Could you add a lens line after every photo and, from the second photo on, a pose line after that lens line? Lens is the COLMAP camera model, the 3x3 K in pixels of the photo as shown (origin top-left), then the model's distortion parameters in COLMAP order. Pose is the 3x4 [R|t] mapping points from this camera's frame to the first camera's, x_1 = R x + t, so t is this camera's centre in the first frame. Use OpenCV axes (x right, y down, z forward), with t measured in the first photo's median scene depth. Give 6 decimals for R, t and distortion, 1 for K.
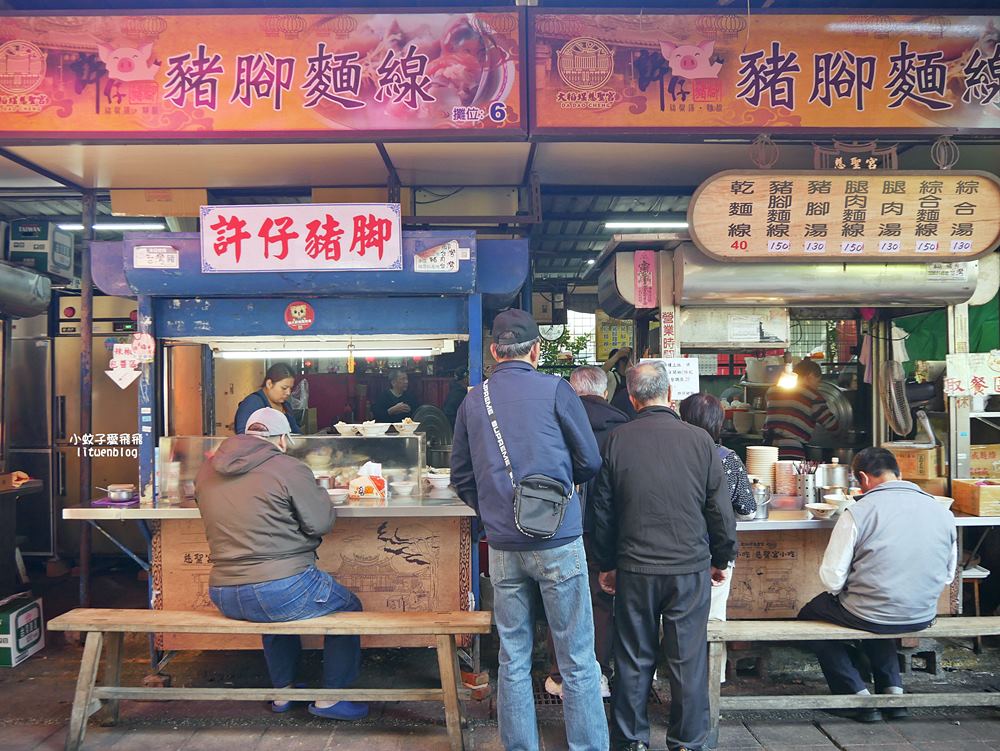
lens RADIAL K [[826.5, 0, 500.0], [0, 826.5, 375.5], [0, 0, 1]] dist [-0.005650, -0.002358]
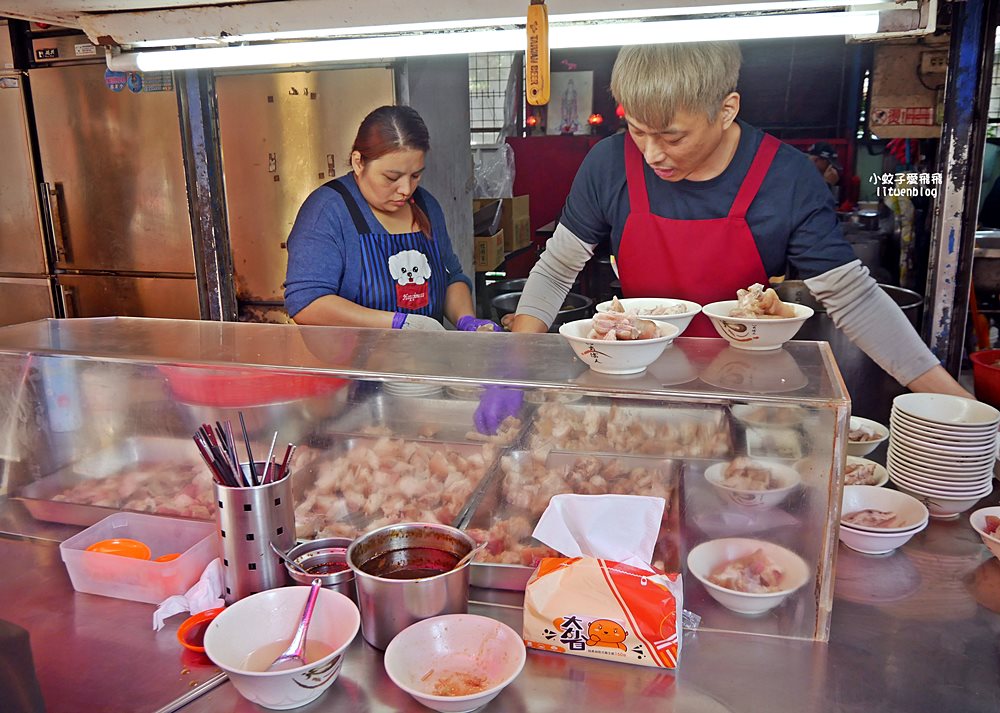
lens RADIAL K [[834.6, 0, 500.0], [0, 834.6, 356.5], [0, 0, 1]] dist [-0.089710, -0.001467]
pose [[0.955917, 0.064602, -0.286443, -0.102268], [0.009331, 0.968323, 0.249525, 0.005964], [0.293489, -0.241198, 0.925034, 0.645383]]
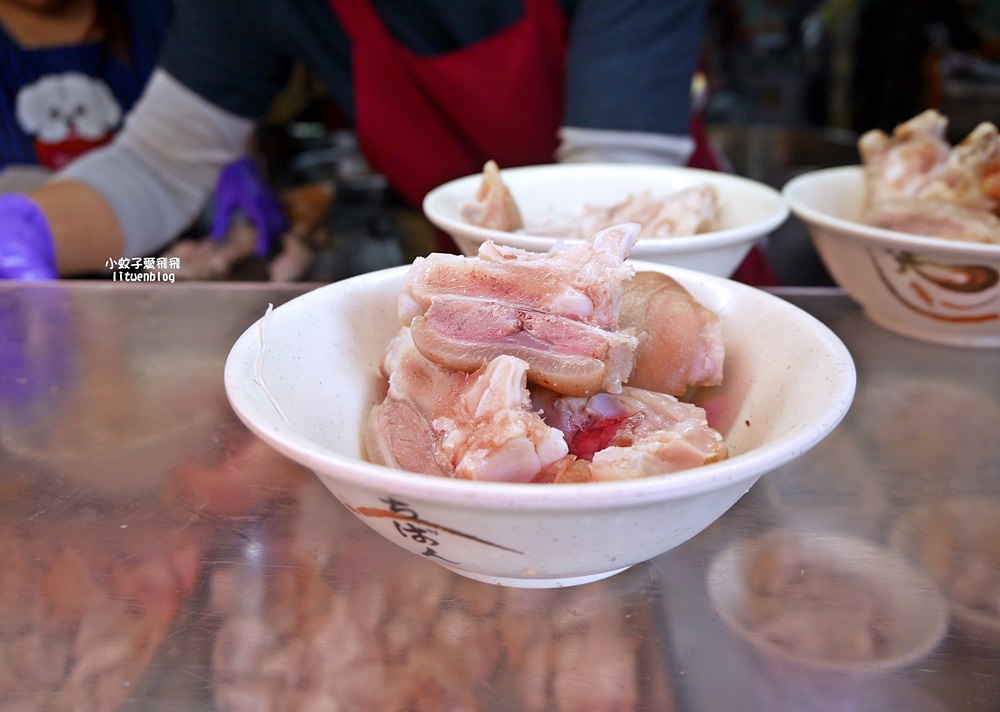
lens RADIAL K [[834.6, 0, 500.0], [0, 834.6, 356.0], [0, 0, 1]] dist [-0.089710, -0.001467]
pose [[0.994537, 0.048229, -0.092570, -0.131939], [-0.005320, 0.909120, 0.416500, 0.035049], [0.104245, -0.413733, 0.904411, 0.810299]]
